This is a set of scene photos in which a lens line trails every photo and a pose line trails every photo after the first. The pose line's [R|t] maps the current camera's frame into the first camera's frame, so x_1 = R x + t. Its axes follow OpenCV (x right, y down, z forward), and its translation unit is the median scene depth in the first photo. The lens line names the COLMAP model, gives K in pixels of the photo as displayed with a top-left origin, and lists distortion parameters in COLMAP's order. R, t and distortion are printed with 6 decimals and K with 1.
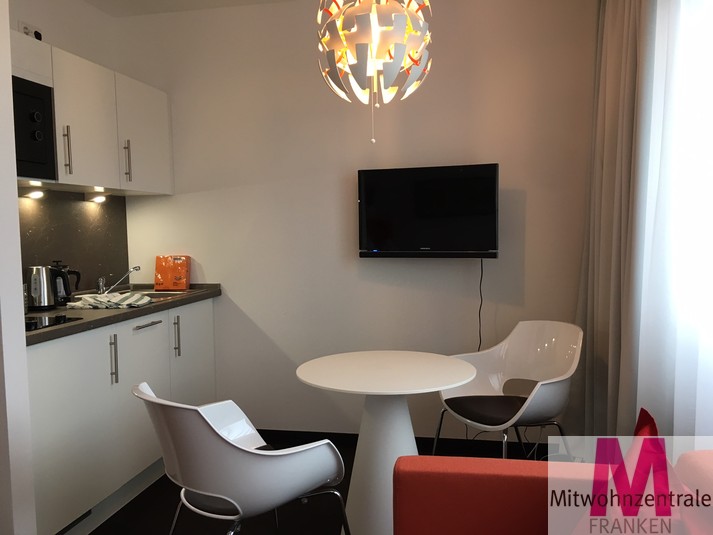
lens RADIAL K [[604.2, 0, 356.5], [0, 604.2, 267.5], [0, 0, 1]] dist [0.095317, -0.139880]
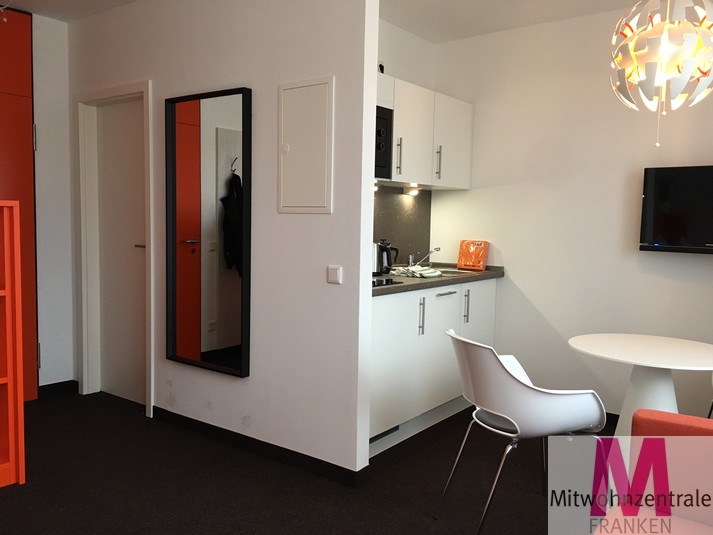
lens RADIAL K [[604.2, 0, 356.5], [0, 604.2, 267.5], [0, 0, 1]] dist [0.095317, -0.139880]
pose [[0.901559, 0.069752, -0.426997, 0.022931], [-0.063561, 0.997564, 0.028756, 0.017171], [0.427962, 0.001215, 0.903796, -0.225818]]
